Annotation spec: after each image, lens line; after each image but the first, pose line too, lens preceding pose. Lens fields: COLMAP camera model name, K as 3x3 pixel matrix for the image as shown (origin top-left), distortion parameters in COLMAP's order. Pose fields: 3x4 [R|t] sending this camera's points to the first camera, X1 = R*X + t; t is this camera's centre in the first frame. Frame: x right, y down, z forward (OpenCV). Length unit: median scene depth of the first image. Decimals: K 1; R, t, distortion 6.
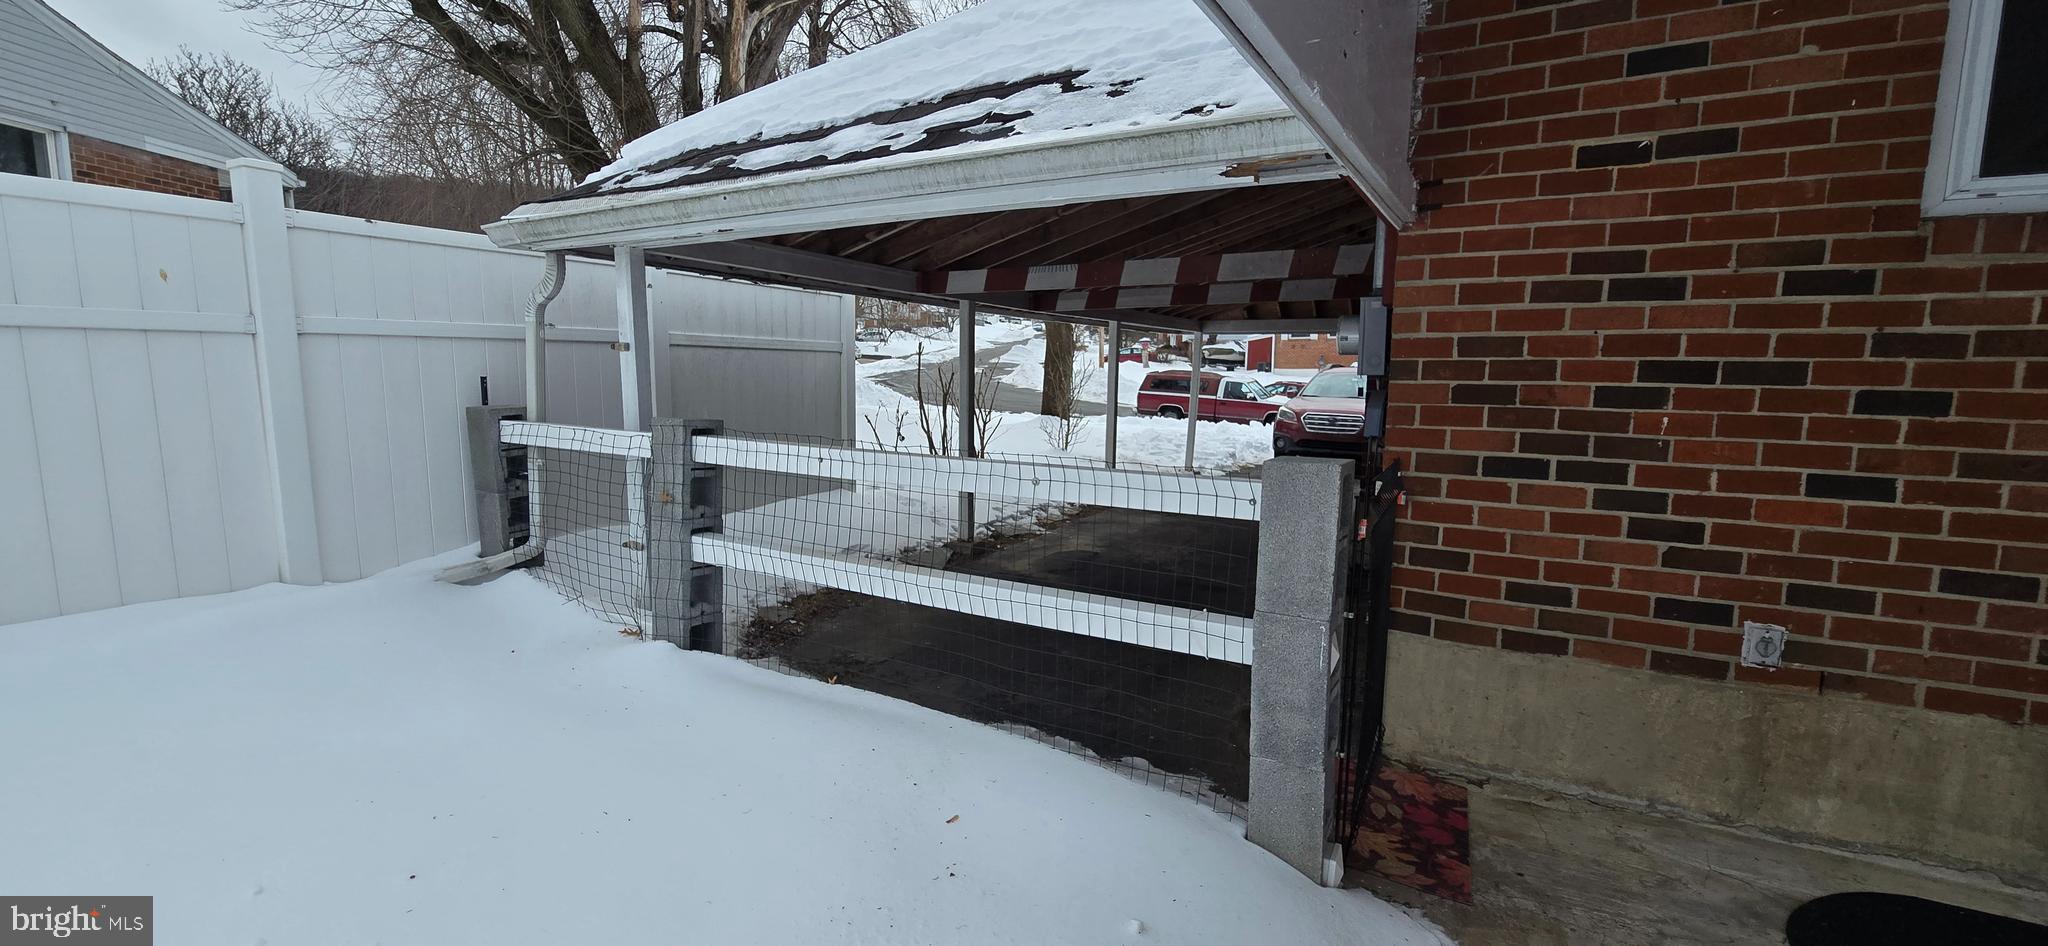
lens RADIAL K [[842.3, 0, 1029.3], [0, 842.3, 471.6], [0, 0, 1]] dist [-0.000504, 0.000264]
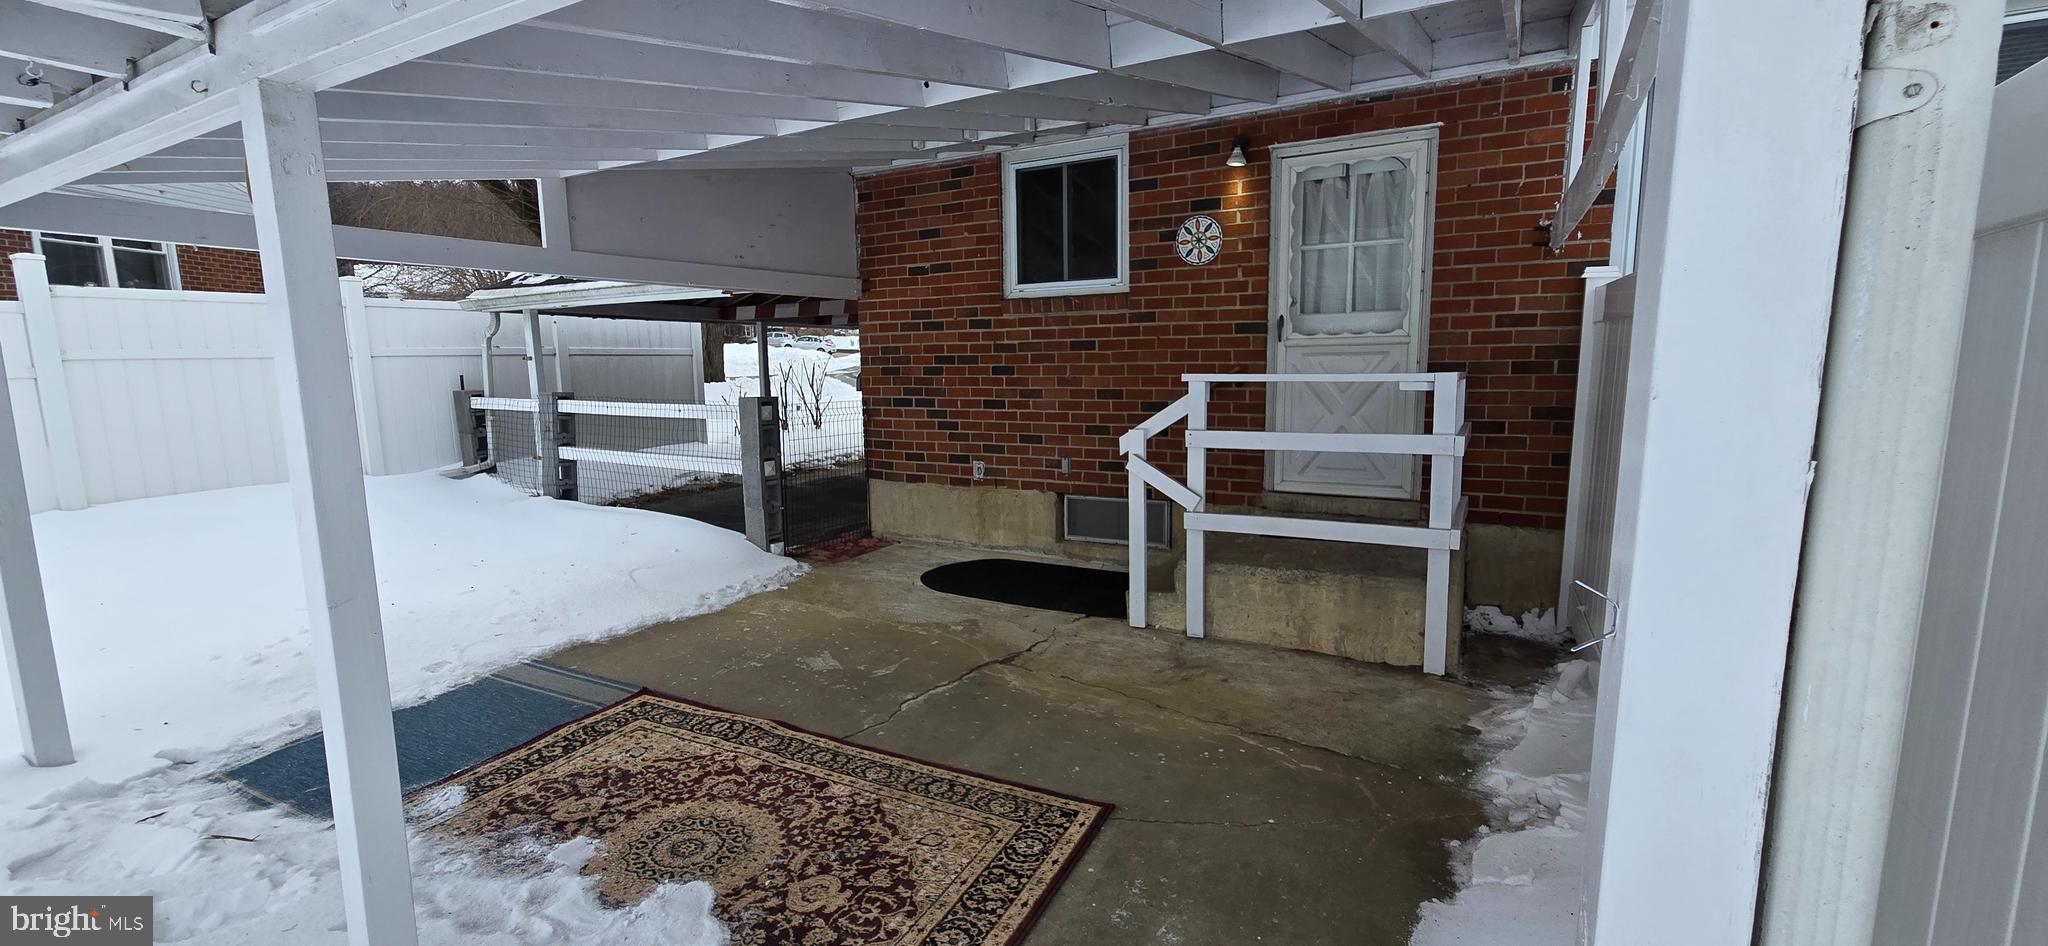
lens RADIAL K [[842.3, 0, 1022.6], [0, 842.3, 479.8], [0, 0, 1]] dist [-0.000504, 0.000264]
pose [[0.999729, -0.023078, -0.002987, 0.796096], [0.023131, 0.999545, 0.019375, 0.149878], [0.002539, -0.019438, 0.999808, -1.162343]]
